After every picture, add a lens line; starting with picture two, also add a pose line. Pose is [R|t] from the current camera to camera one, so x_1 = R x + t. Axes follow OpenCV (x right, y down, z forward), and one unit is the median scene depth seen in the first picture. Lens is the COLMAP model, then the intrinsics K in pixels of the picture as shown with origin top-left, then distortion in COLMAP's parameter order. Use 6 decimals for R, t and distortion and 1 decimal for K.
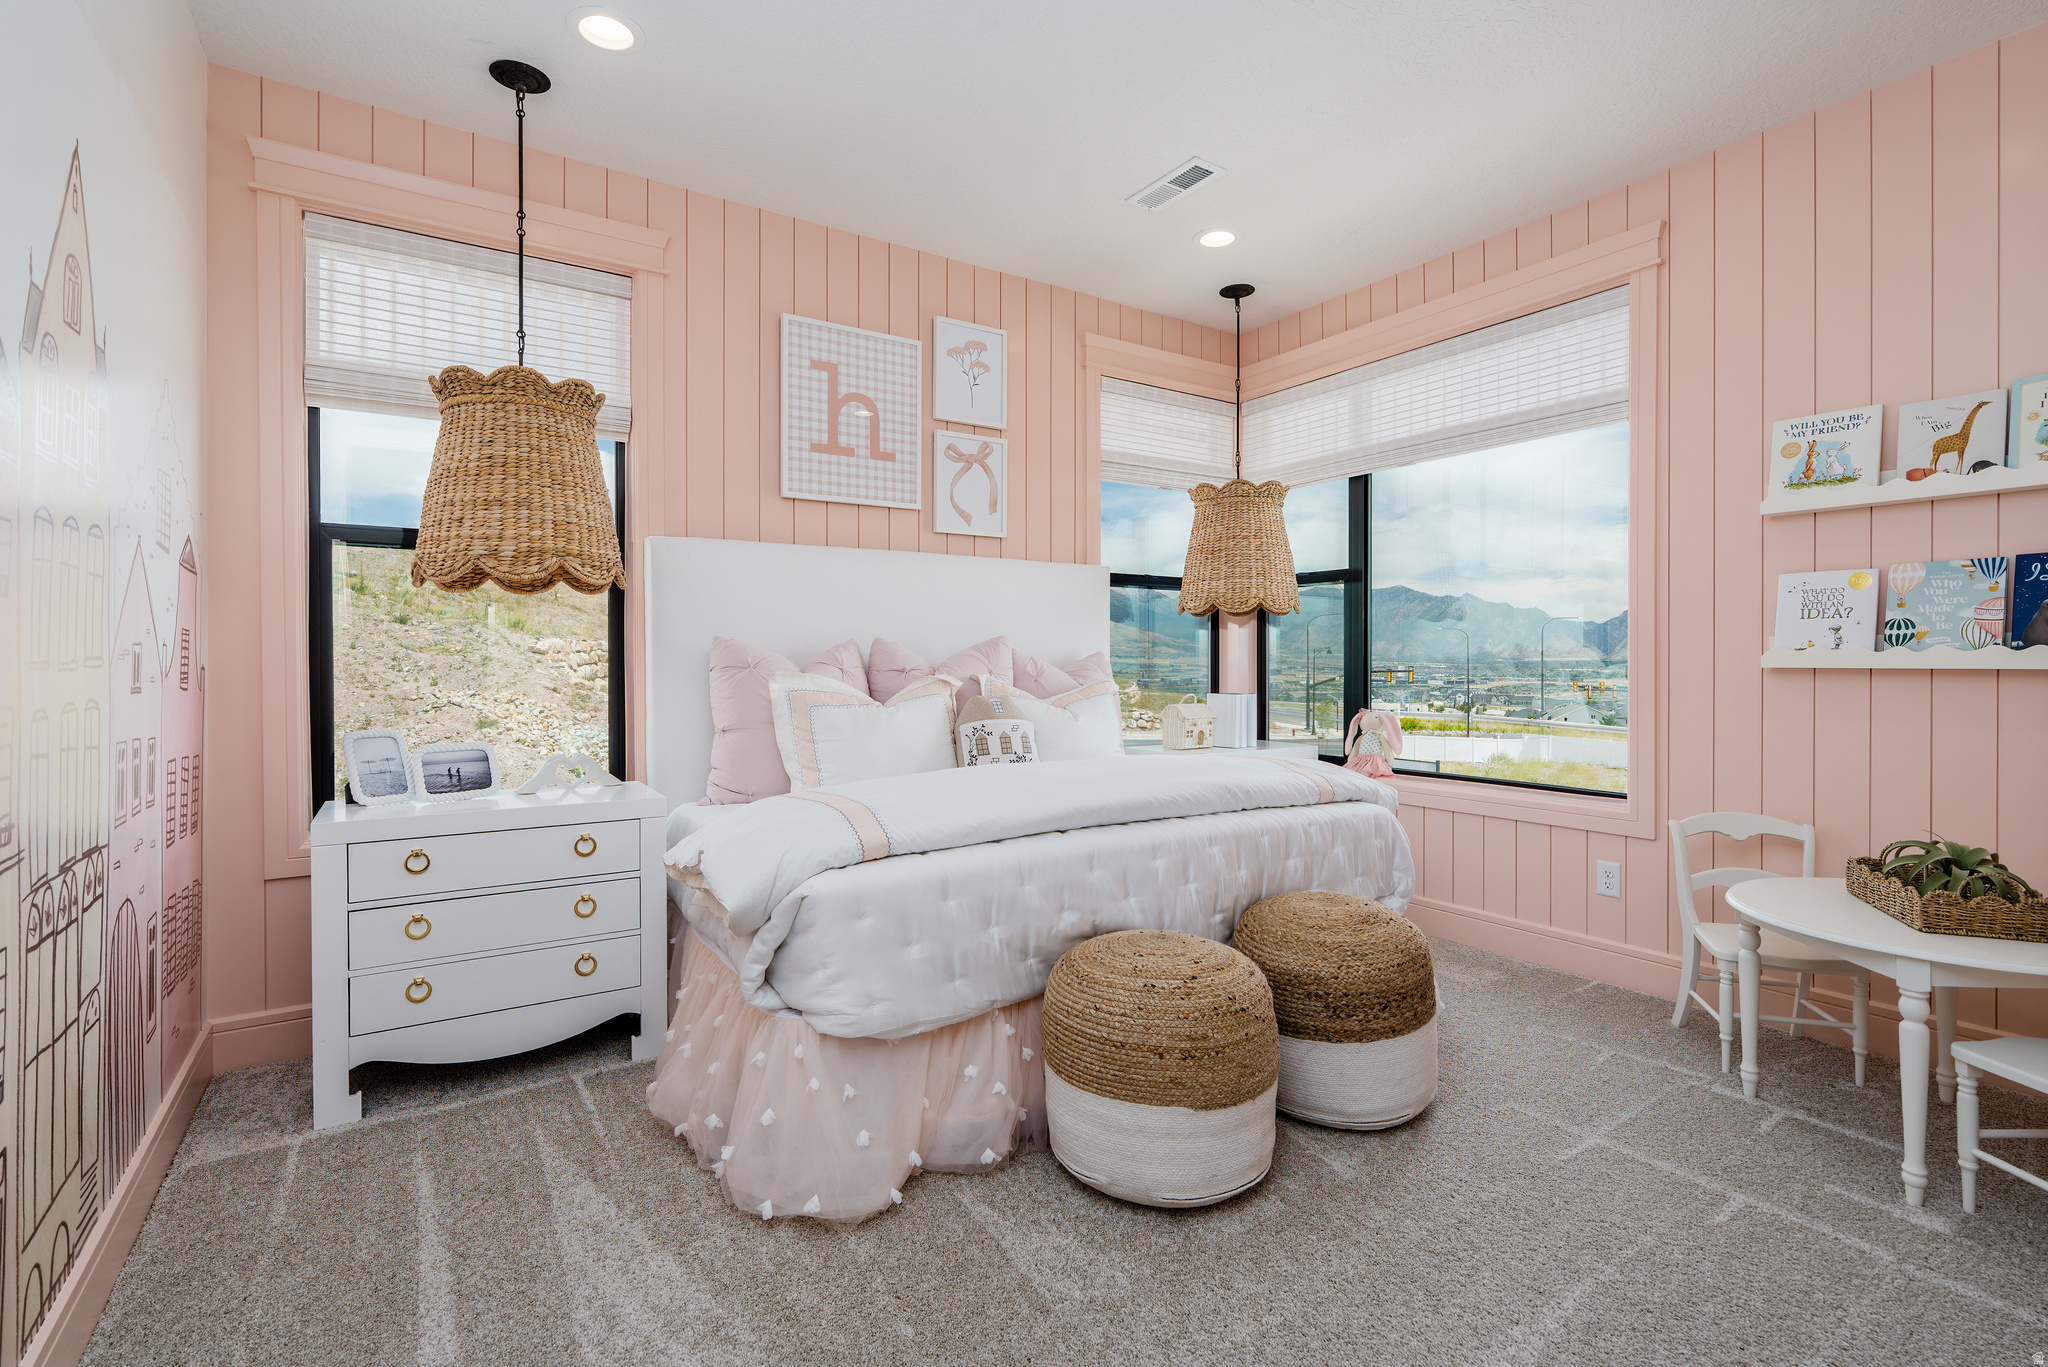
lens RADIAL K [[925.8, 0, 1017.5], [0, 925.8, 666.0], [0, 0, 1]] dist [-0.003356, -0.000542]
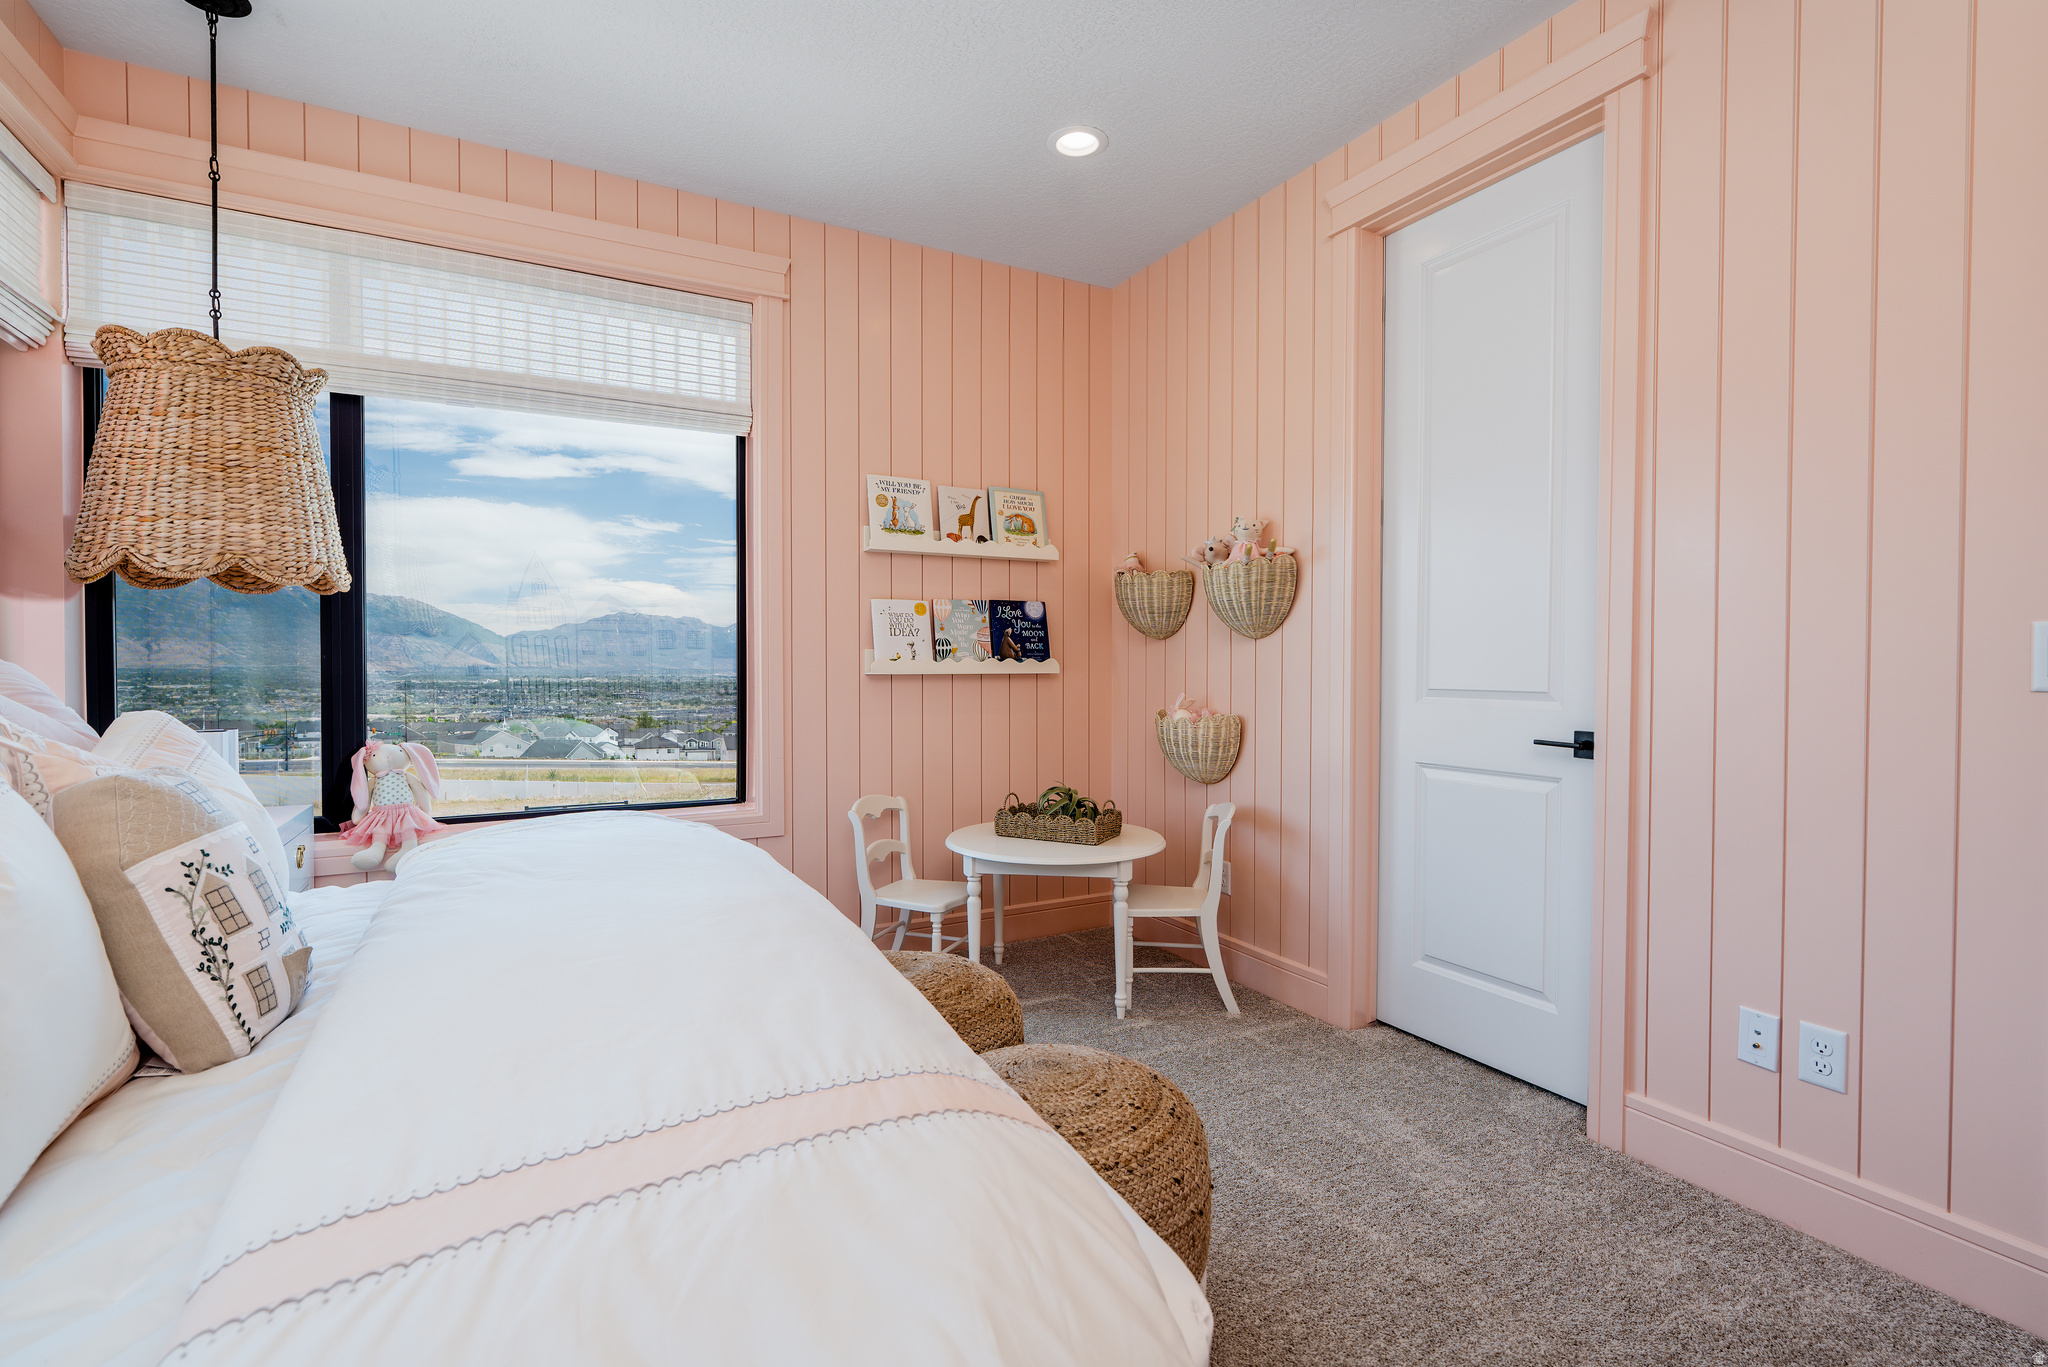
lens RADIAL K [[925.8, 0, 1019.2], [0, 925.8, 687.9], [0, 0, 1]] dist [-0.003356, -0.000542]
pose [[0.095572, -0.025557, 0.995094, -0.431737], [0.002703, 0.999673, 0.025415, -0.011560], [-0.995419, 0.000261, 0.095610, 0.744940]]
